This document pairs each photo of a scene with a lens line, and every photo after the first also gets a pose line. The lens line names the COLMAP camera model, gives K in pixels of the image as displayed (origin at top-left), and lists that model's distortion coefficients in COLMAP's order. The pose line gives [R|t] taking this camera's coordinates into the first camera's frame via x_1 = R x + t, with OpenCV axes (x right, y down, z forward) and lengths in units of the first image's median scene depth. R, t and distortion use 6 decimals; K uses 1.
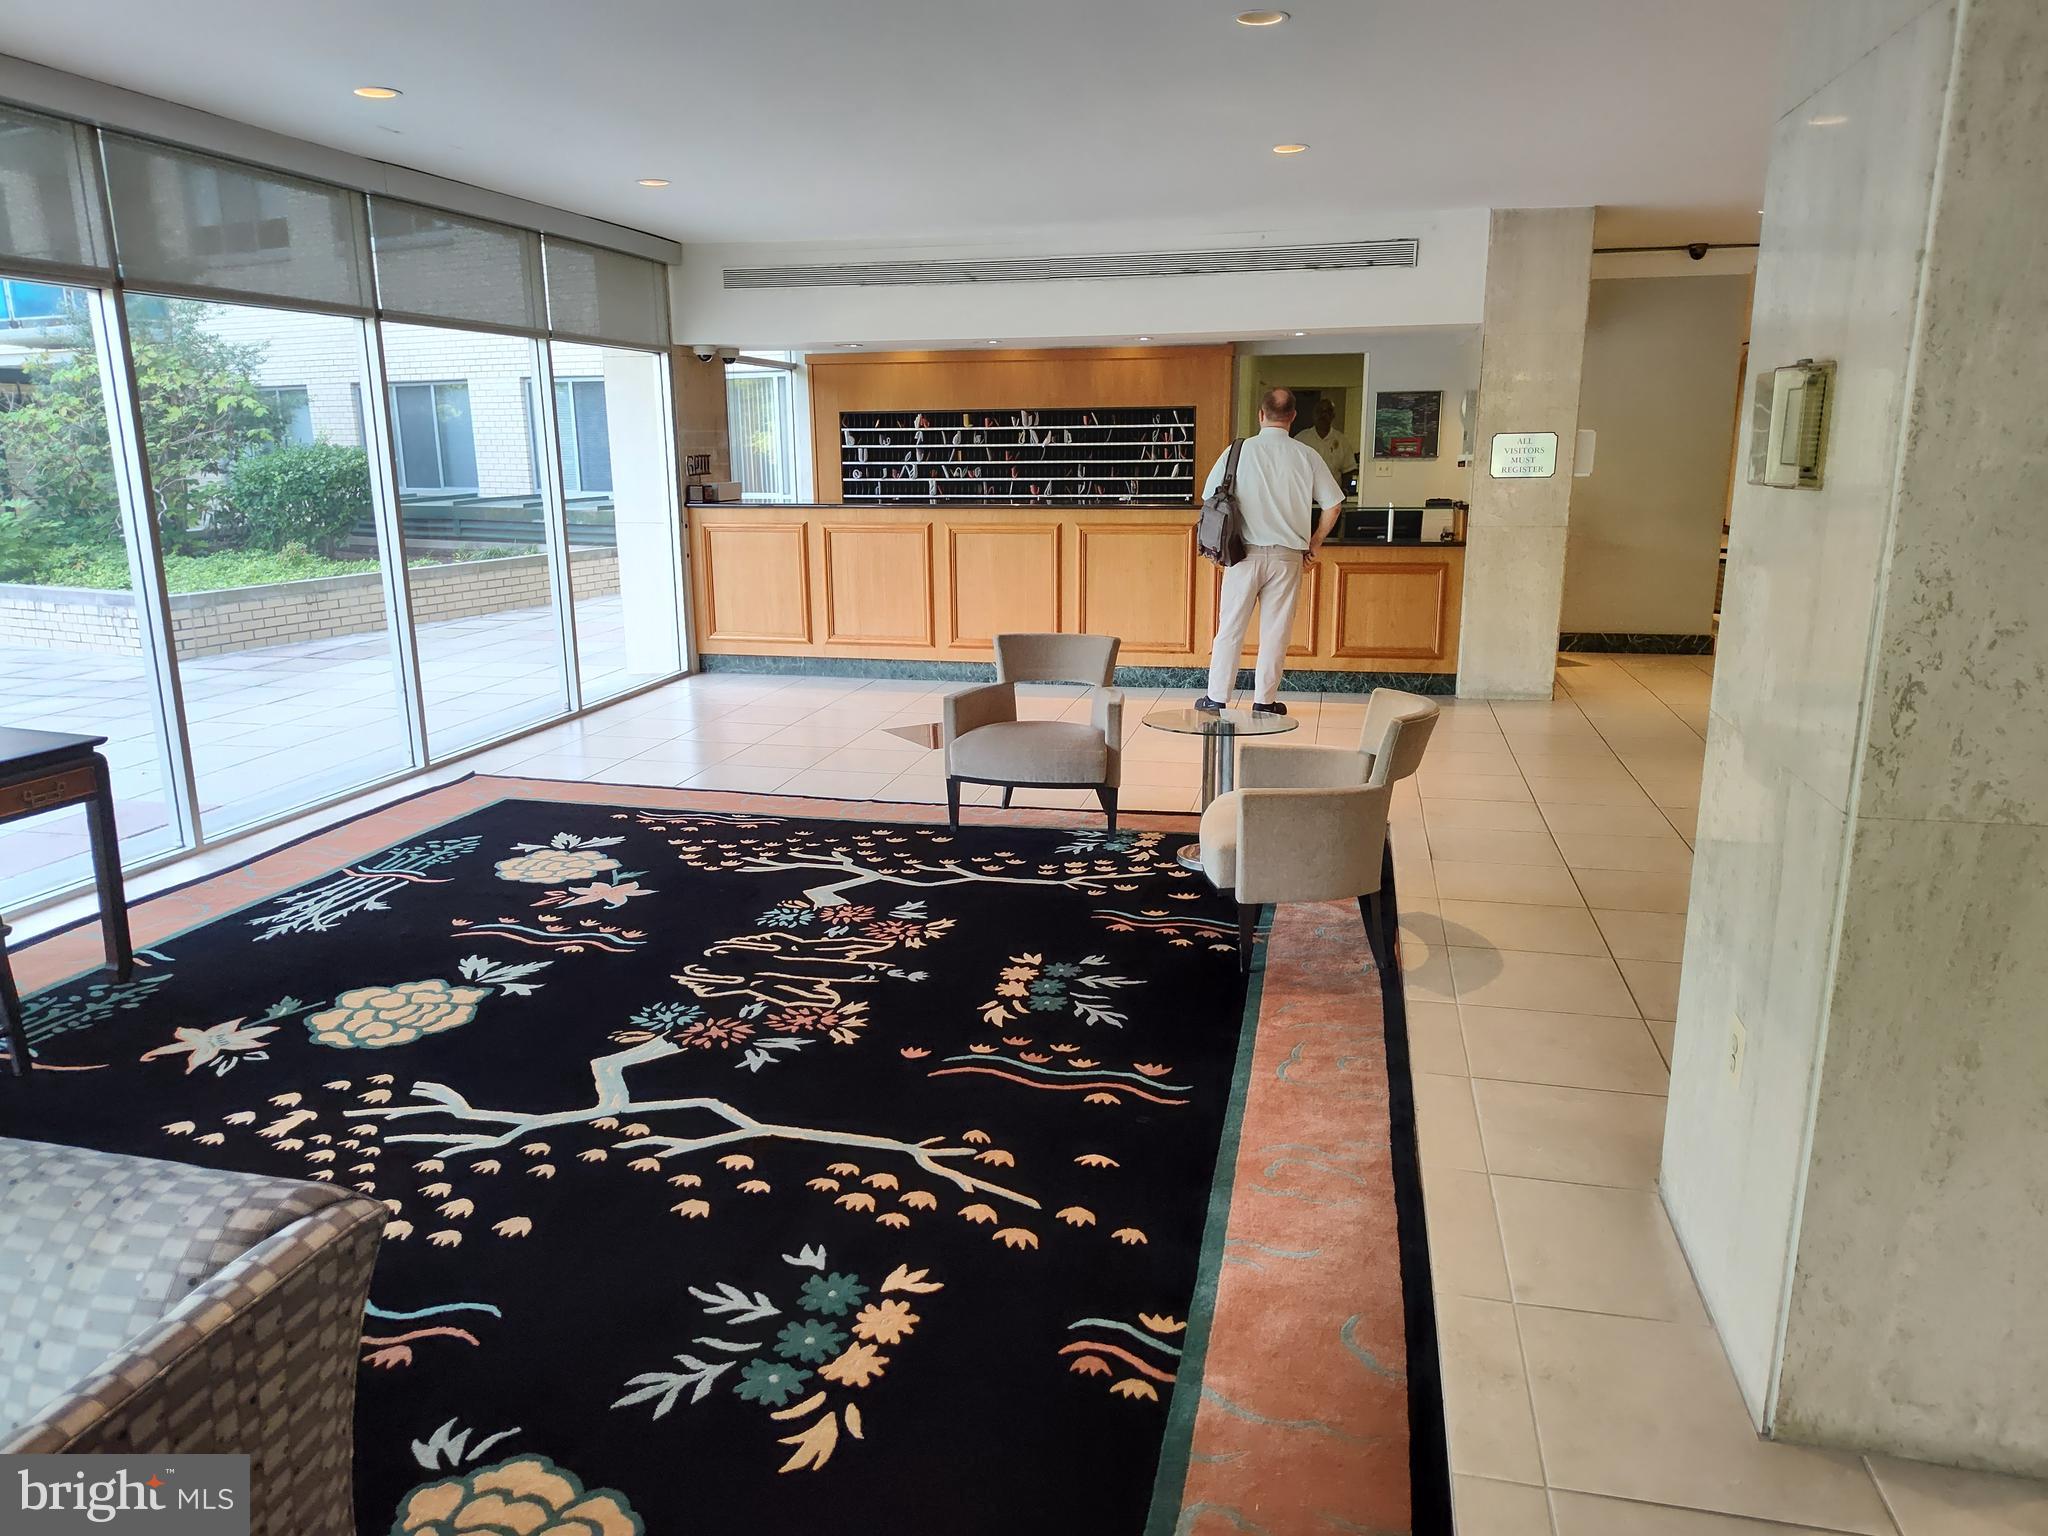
lens RADIAL K [[1400.8, 0, 1024.0], [0, 1400.8, 768.0], [0, 0, 1]] dist [0.055709, -0.076684]
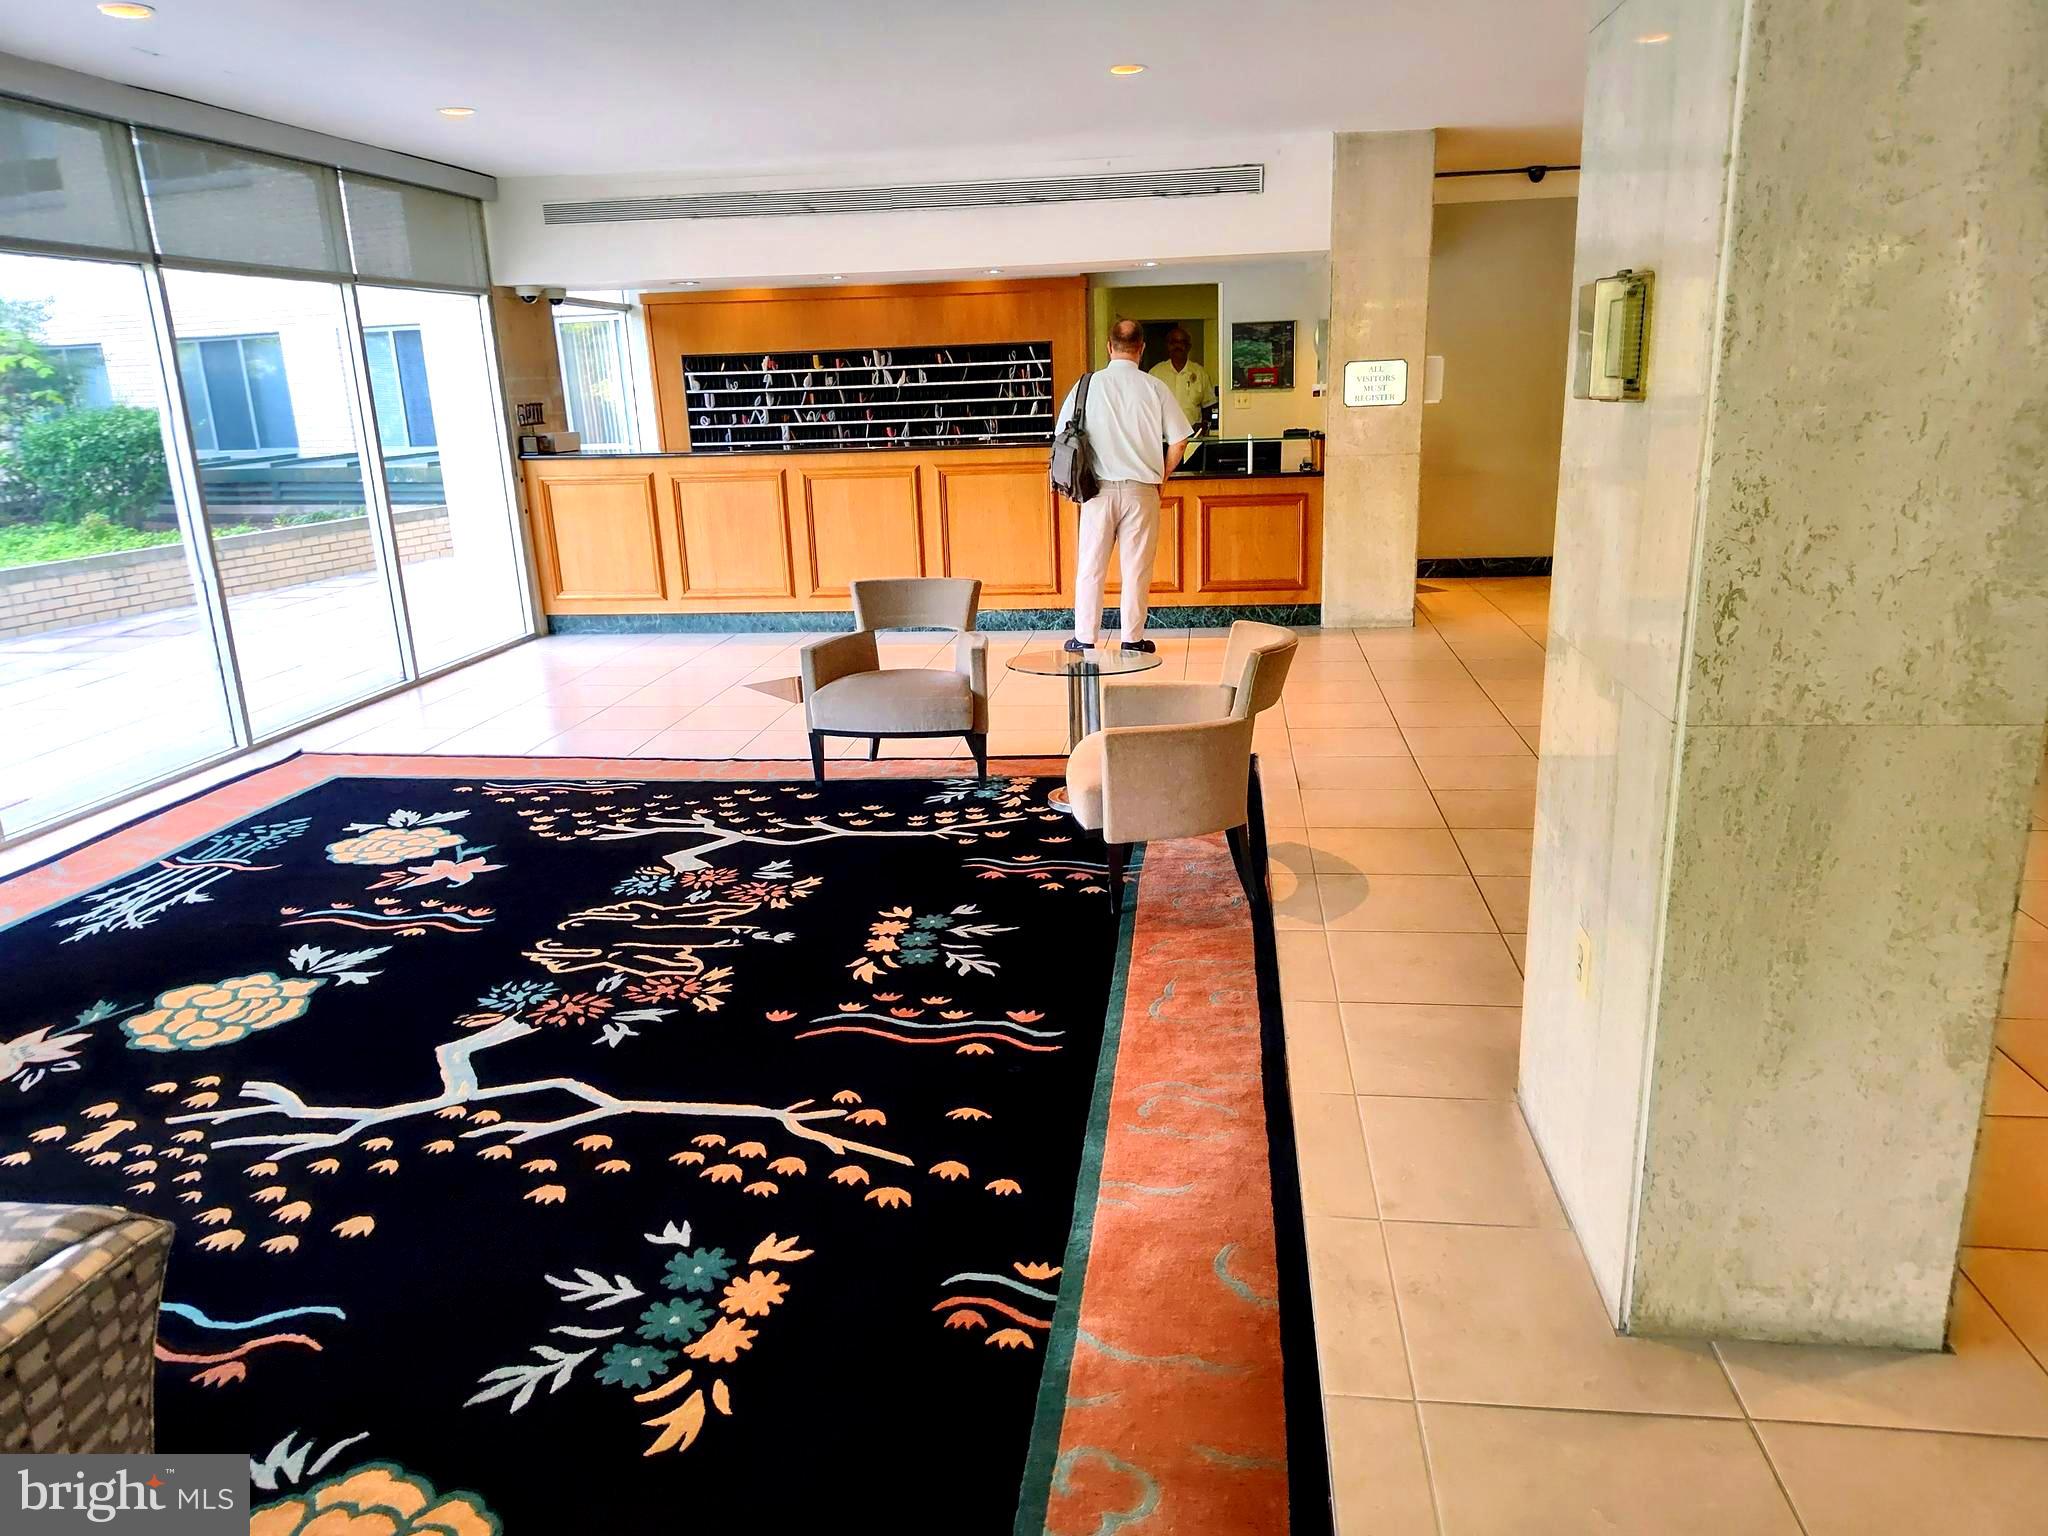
lens RADIAL K [[1412.5, 0, 1038.0], [0, 1412.5, 771.5], [0, 0, 1]] dist [0.054990, -0.074778]
pose [[0.994426, -0.051675, 0.091901, 0.014462], [0.048009, 0.997977, 0.041670, 0.001295], [-0.093868, -0.037025, 0.994896, 0.011736]]
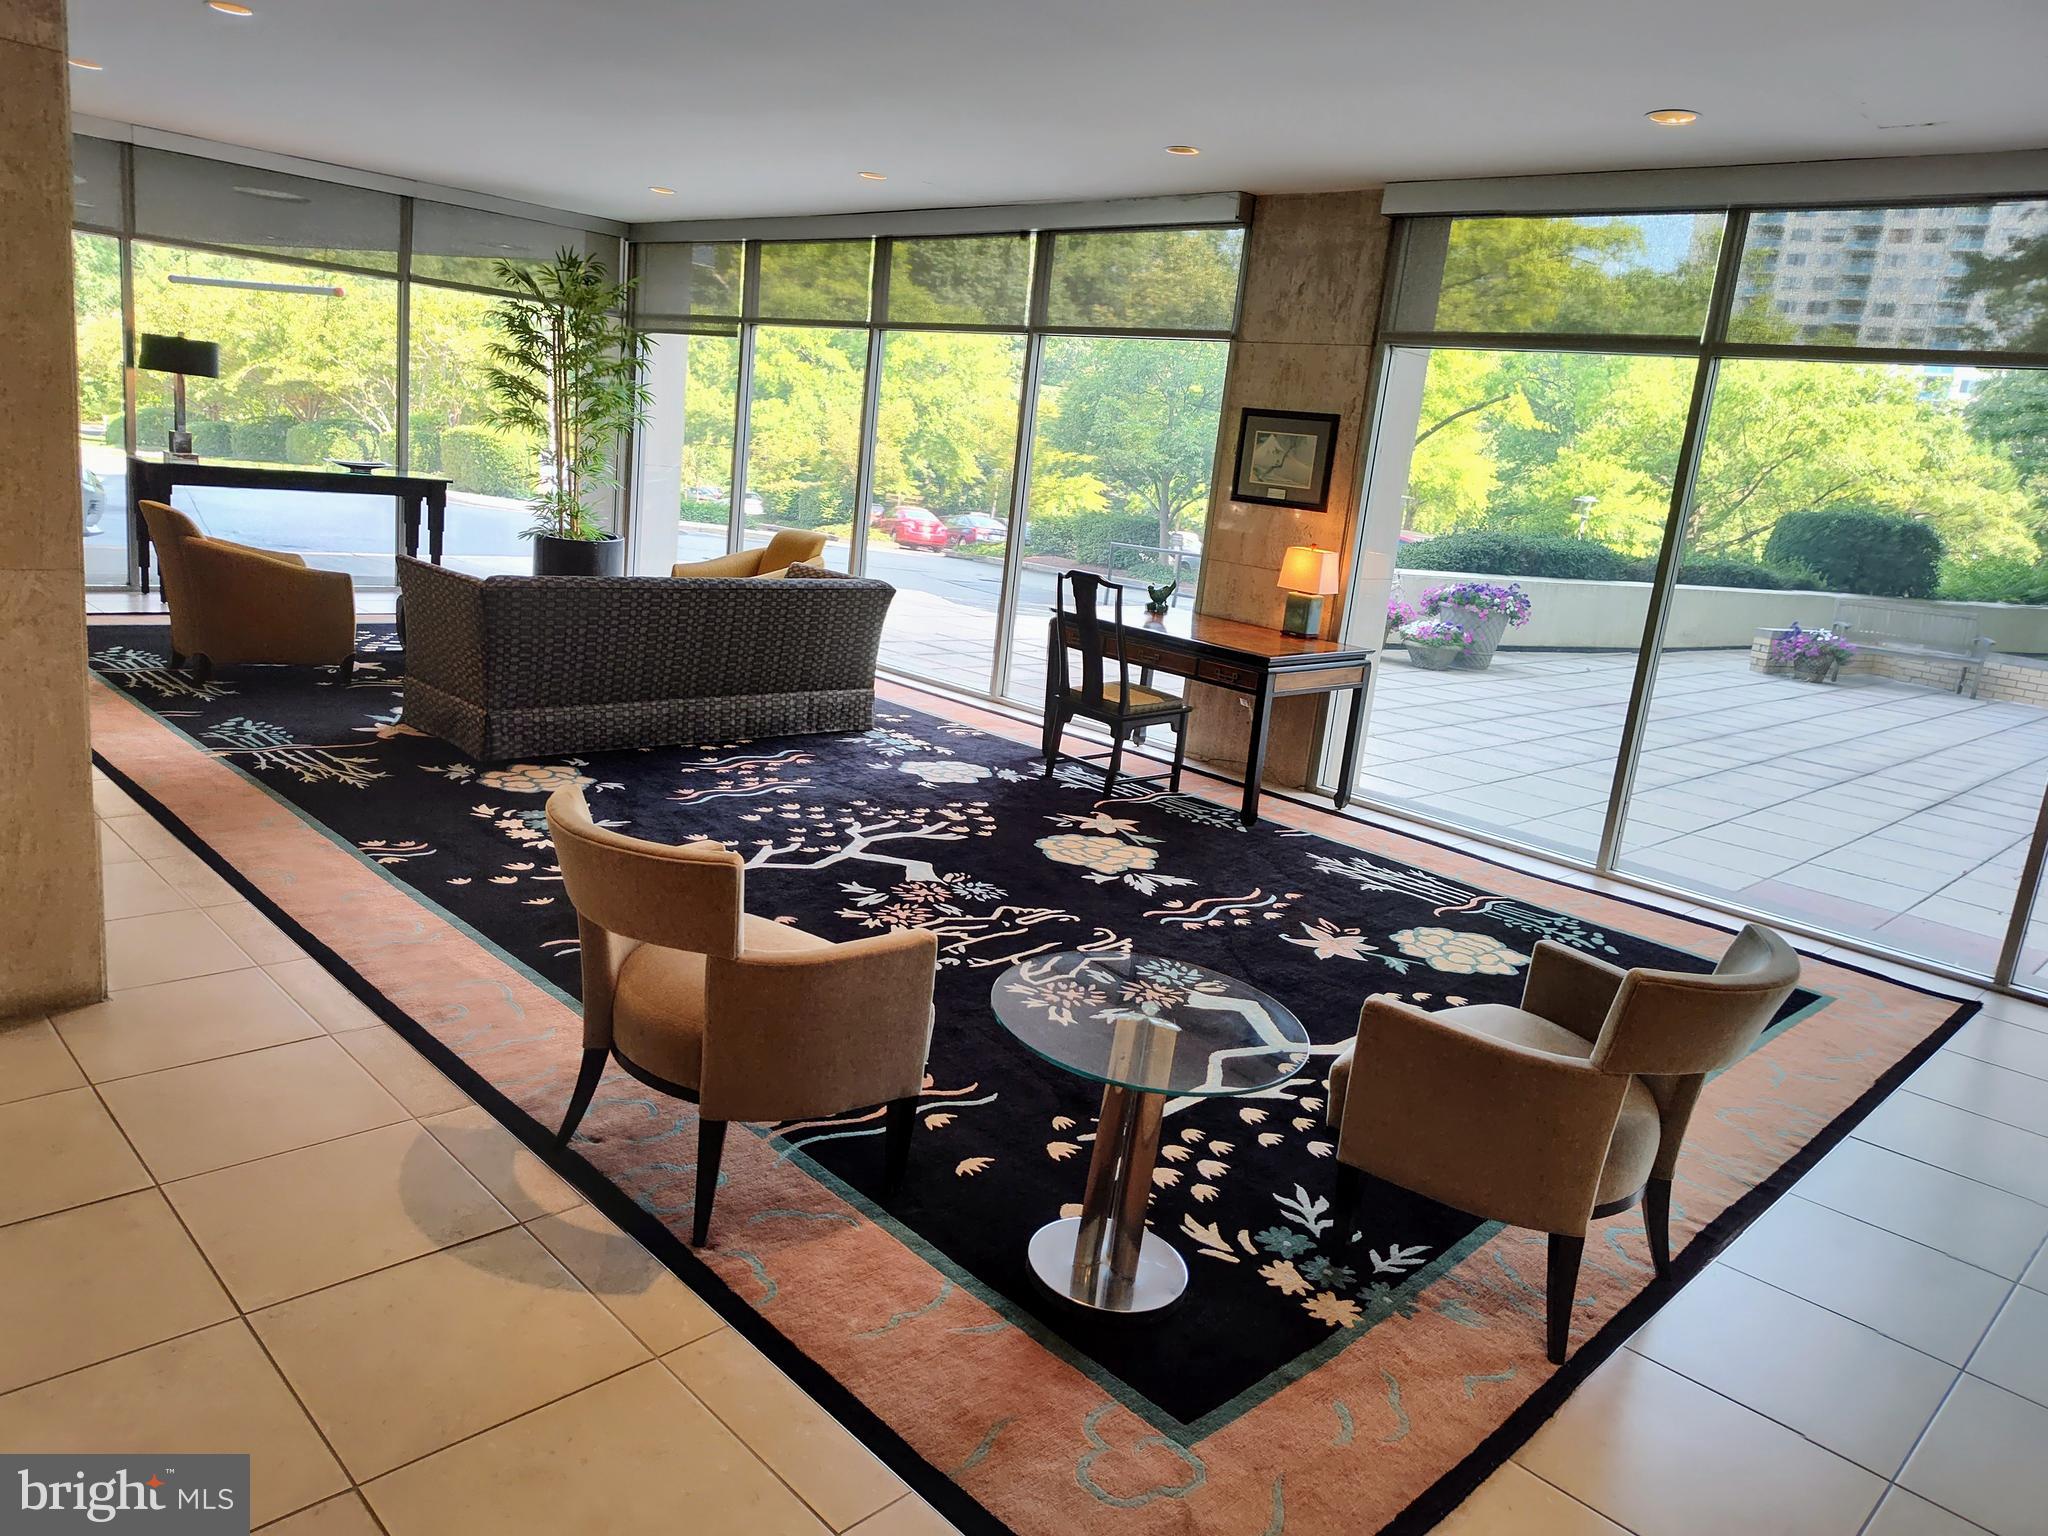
lens RADIAL K [[1400.8, 0, 1024.0], [0, 1400.8, 768.0], [0, 0, 1]] dist [0.055709, -0.076684]
pose [[-0.526074, 0.146893, -0.837656, 0.672844], [-0.289105, 0.895419, 0.338589, -0.317494], [0.799790, 0.420293, -0.428590, 1.372025]]
